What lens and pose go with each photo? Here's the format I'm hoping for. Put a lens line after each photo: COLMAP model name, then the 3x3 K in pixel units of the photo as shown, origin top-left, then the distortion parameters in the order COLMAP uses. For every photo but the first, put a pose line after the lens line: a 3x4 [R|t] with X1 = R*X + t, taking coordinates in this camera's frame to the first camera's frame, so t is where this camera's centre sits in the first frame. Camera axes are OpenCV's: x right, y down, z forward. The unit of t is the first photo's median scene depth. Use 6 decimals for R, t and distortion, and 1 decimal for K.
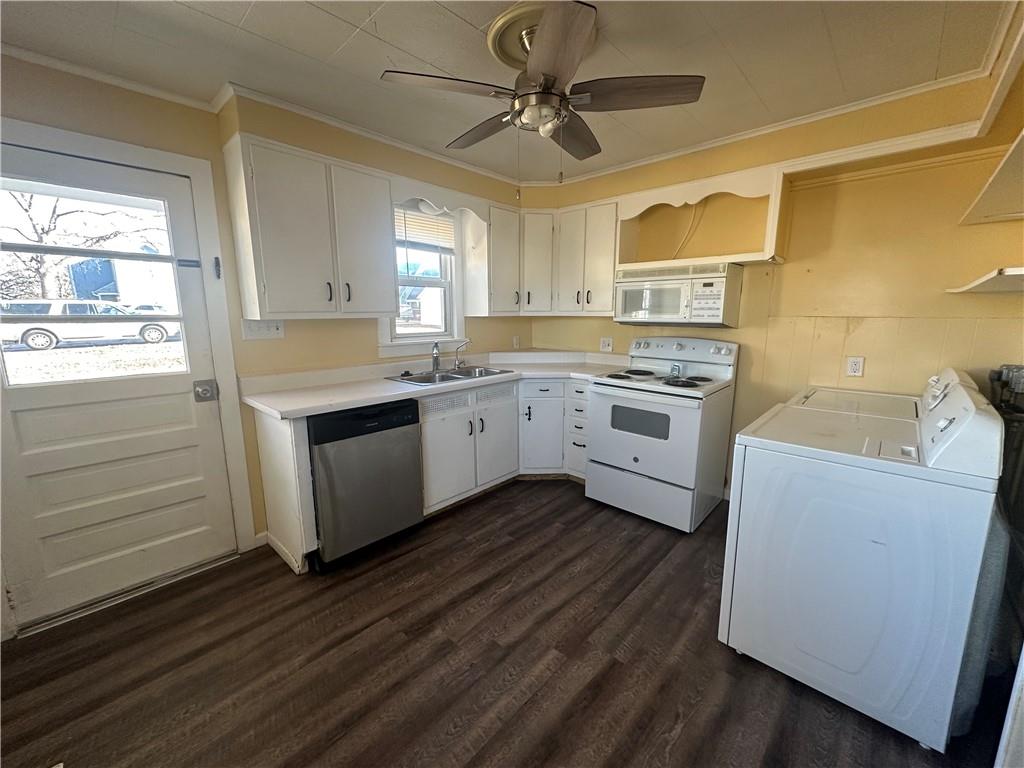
lens RADIAL K [[406.1, 0, 511.2], [0, 406.1, 383.3], [0, 0, 1]] dist [0.001543, -0.000600]
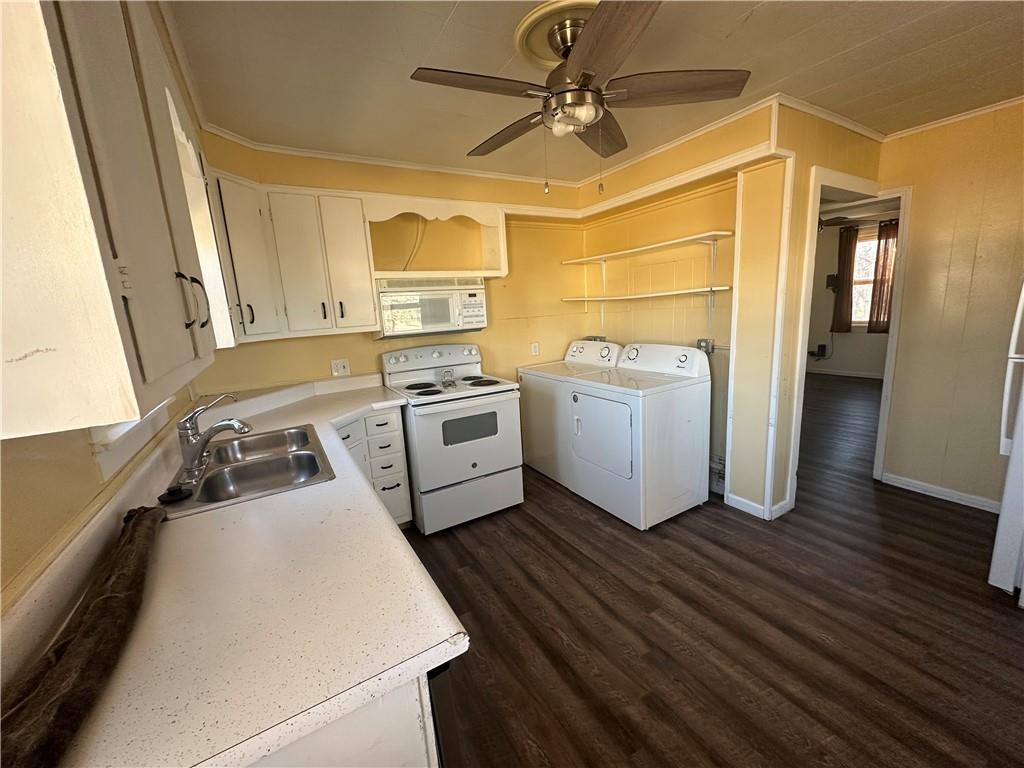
lens RADIAL K [[406.1, 0, 511.2], [0, 406.1, 383.3], [0, 0, 1]] dist [0.001543, -0.000600]
pose [[0.281331, -0.190604, 0.940491, -0.753065], [0.227338, 0.965413, 0.127651, -0.153387], [-0.932293, 0.177898, 0.314932, 0.719342]]
